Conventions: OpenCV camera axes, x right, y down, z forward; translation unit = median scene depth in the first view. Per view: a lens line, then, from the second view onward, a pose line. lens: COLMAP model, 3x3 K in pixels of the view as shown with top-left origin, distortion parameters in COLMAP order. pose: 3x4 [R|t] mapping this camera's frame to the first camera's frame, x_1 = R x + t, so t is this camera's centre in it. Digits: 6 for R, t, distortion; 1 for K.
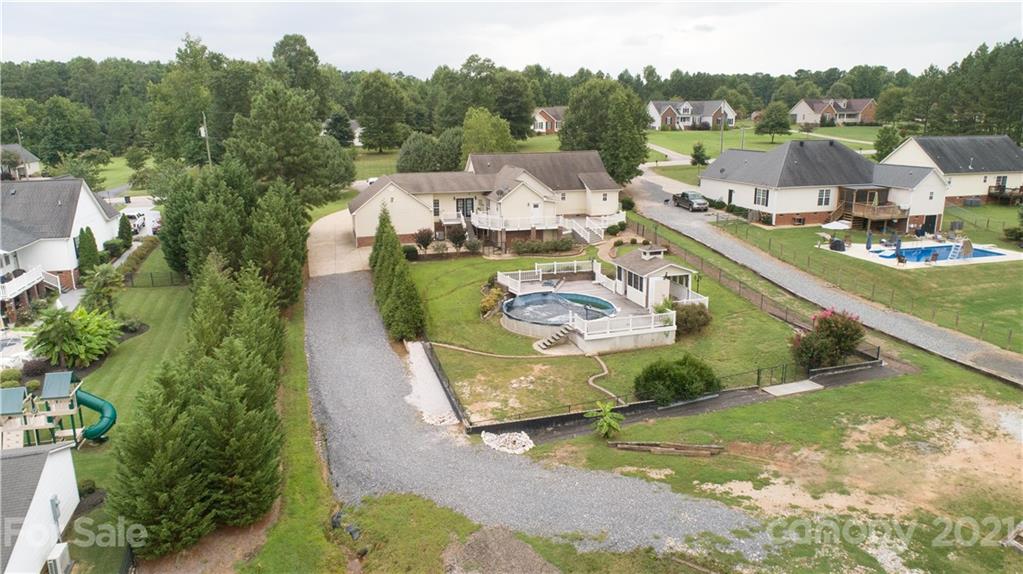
lens RADIAL K [[679.4, 0, 509.0], [0, 679.4, 291.9], [0, 0, 1]] dist [-0.020862, 0.008072]
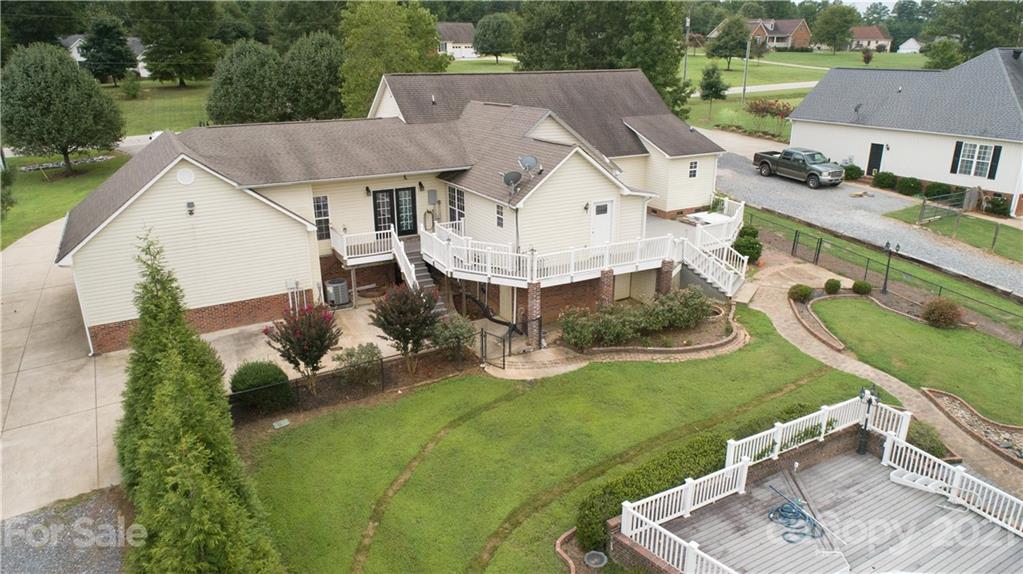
lens RADIAL K [[679.4, 0, 509.0], [0, 679.4, 291.9], [0, 0, 1]] dist [-0.020862, 0.008072]
pose [[0.972838, -0.073041, 0.219662, -0.082413], [0.053800, 0.994273, 0.092344, -0.101398], [-0.225148, -0.078018, 0.971196, 0.548793]]
